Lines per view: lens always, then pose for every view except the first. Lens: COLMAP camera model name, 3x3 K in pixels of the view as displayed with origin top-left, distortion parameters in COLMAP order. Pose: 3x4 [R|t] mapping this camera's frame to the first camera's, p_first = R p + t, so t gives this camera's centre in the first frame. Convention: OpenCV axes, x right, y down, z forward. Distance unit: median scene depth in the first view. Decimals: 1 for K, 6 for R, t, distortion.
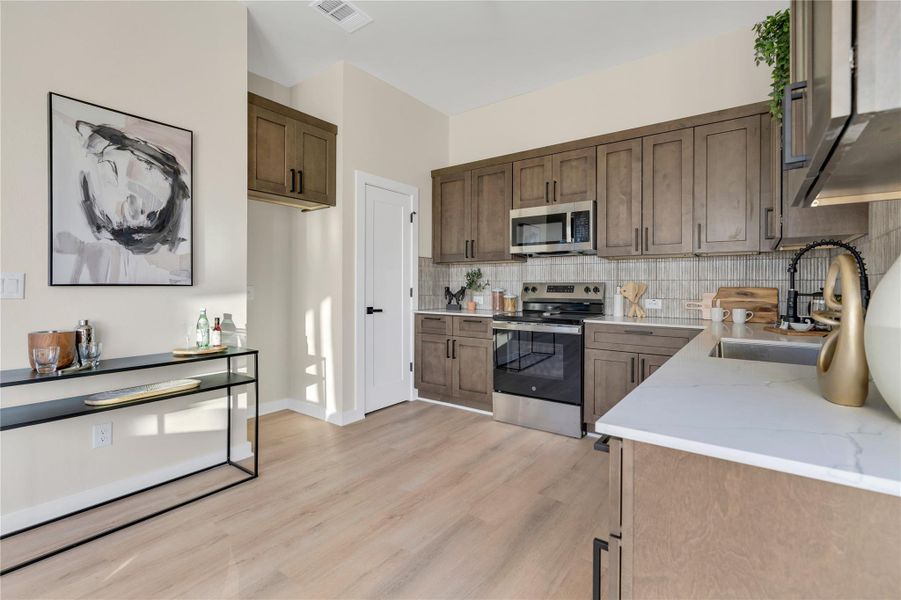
lens RADIAL K [[412.9, 0, 448.7], [0, 412.9, 288.5], [0, 0, 1]] dist [-0.002875, 0.000064]
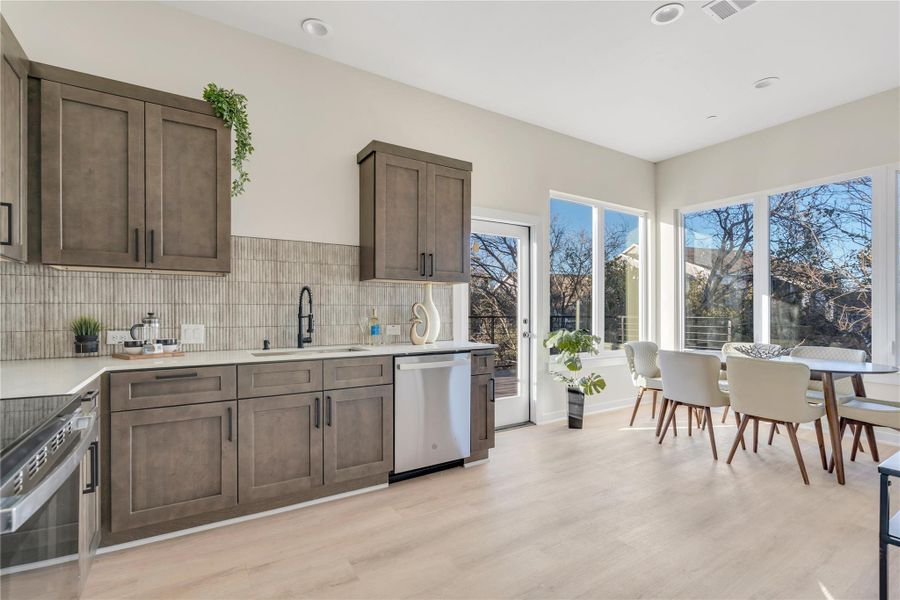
lens RADIAL K [[419.2, 0, 449.5], [0, 419.2, 311.1], [0, 0, 1]] dist [-0.001398, 0.000077]
pose [[-0.932529, -0.001981, 0.361090, -0.157062], [-0.000227, 0.999988, 0.004900, -0.008448], [-0.361096, 0.004487, -0.932518, 1.144588]]
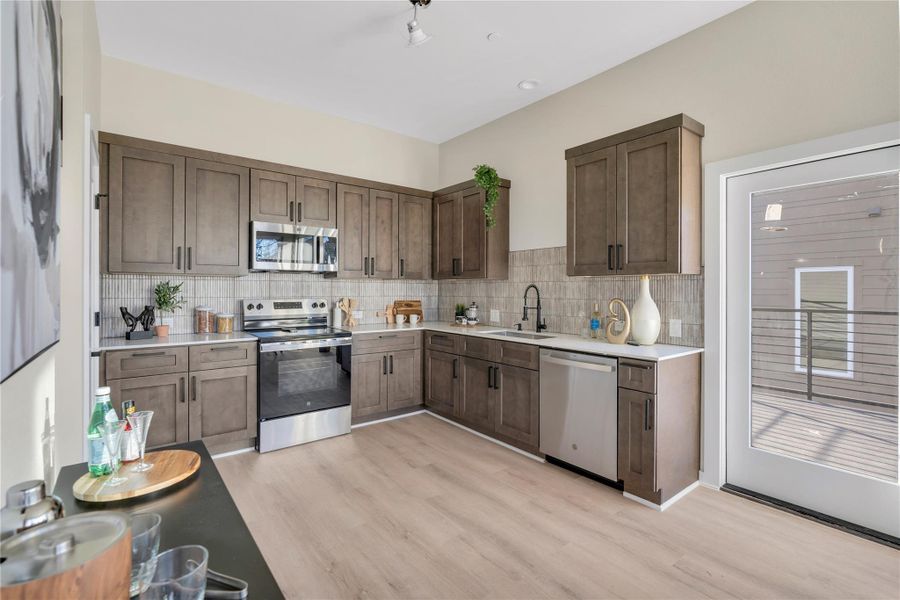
lens RADIAL K [[412.4, 0, 448.2], [0, 412.4, 288.5], [0, 0, 1]] dist [-0.002875, 0.000064]
pose [[0.270025, -0.000873, 0.962853, -0.681566], [0.001774, 0.999998, 0.000409, -0.045006], [-0.962852, 0.001598, 0.270027, 0.376965]]
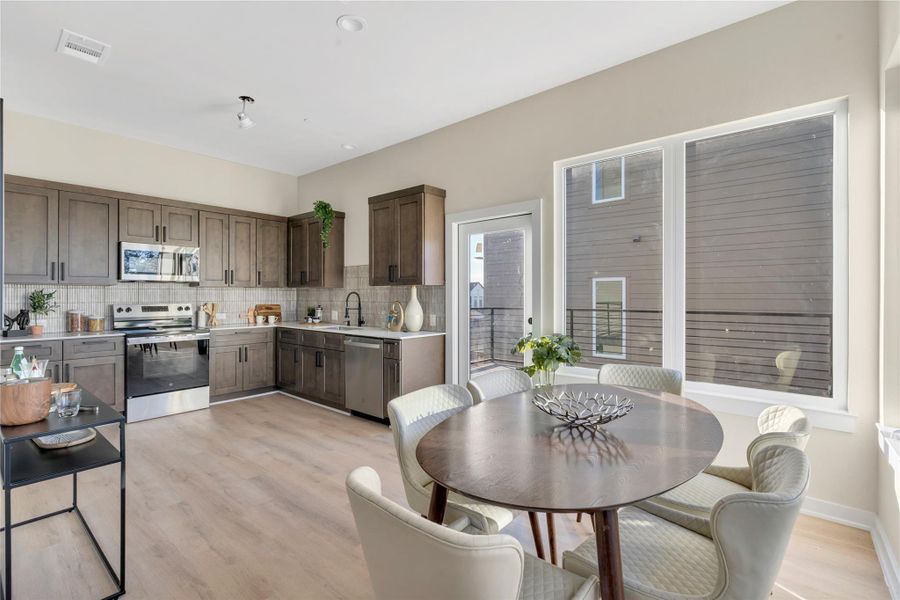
lens RADIAL K [[411.7, 0, 445.2], [0, 411.7, 293.5], [0, 0, 1]] dist [-0.001418, 0.001297]
pose [[0.073728, -0.001190, 0.997278, -1.031836], [0.004330, 0.999990, 0.000873, -0.047685], [-0.997269, 0.004254, 0.073732, 0.018848]]
